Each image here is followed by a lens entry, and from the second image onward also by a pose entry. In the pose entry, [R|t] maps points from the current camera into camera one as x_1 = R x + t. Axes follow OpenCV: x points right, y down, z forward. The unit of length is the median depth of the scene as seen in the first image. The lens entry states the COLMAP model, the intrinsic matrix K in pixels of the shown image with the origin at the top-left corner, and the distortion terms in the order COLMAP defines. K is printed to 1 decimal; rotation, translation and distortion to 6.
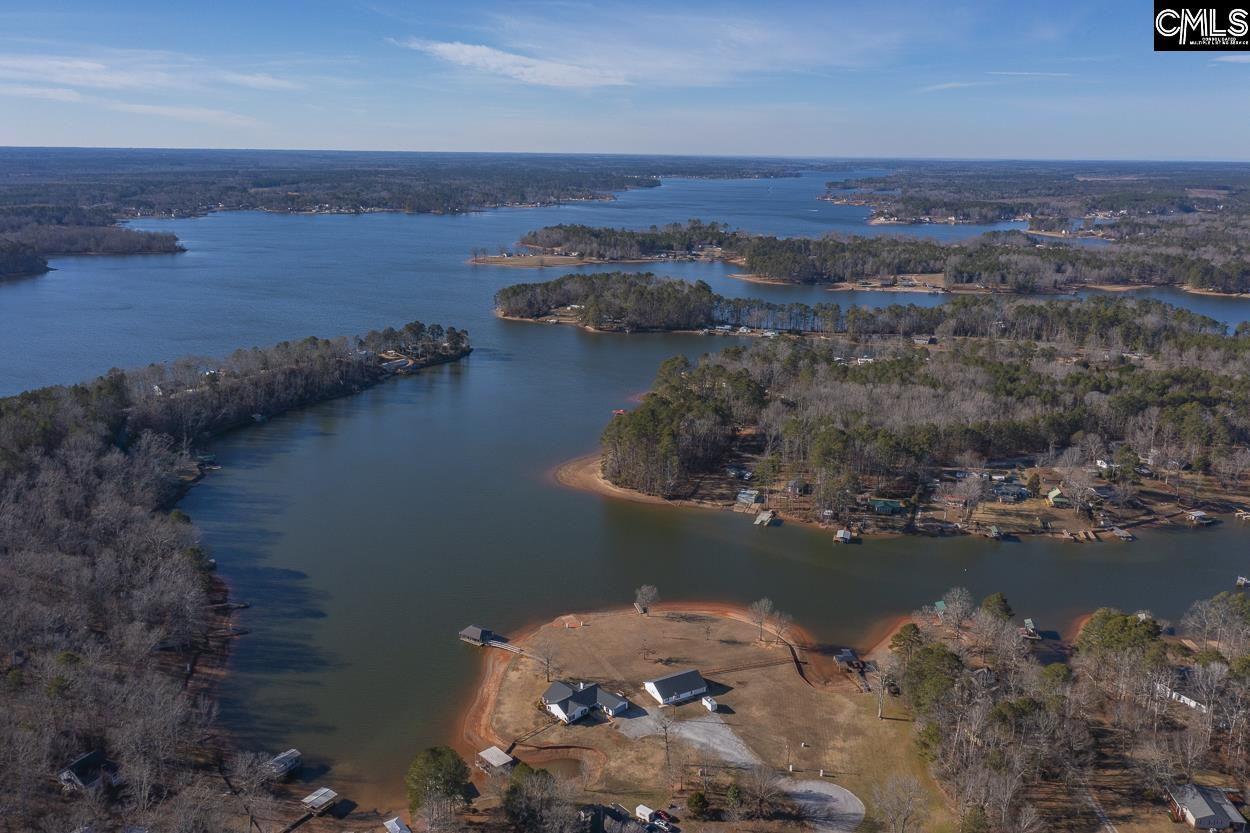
lens RADIAL K [[999.6, 0, 625.0], [0, 999.6, 416.5], [0, 0, 1]] dist [-0.010278, 0.015038]
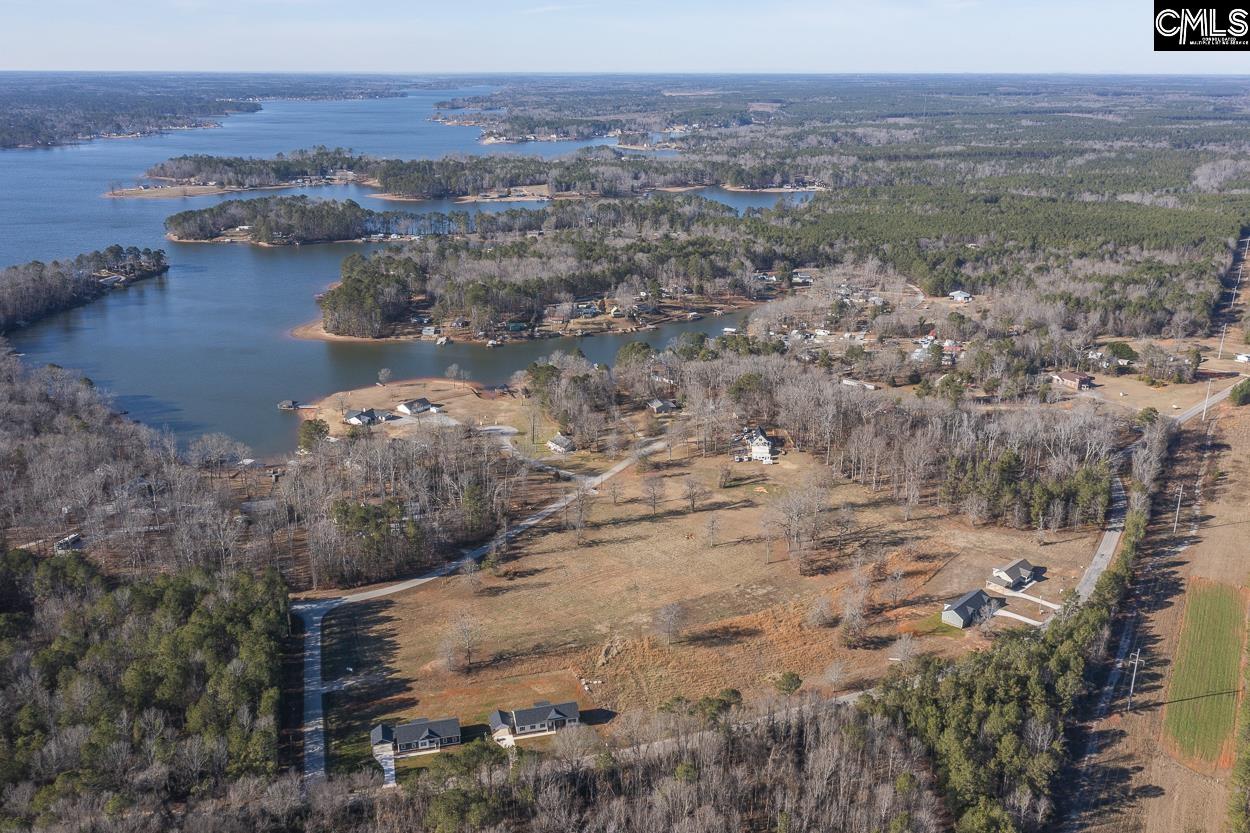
lens RADIAL K [[999.6, 0, 625.0], [0, 999.6, 416.5], [0, 0, 1]] dist [-0.010278, 0.015038]
pose [[0.930181, -0.127351, 0.344303, -0.065014], [0.100929, 0.990473, 0.093684, 0.043901], [-0.352954, -0.052393, 0.934173, -0.251649]]
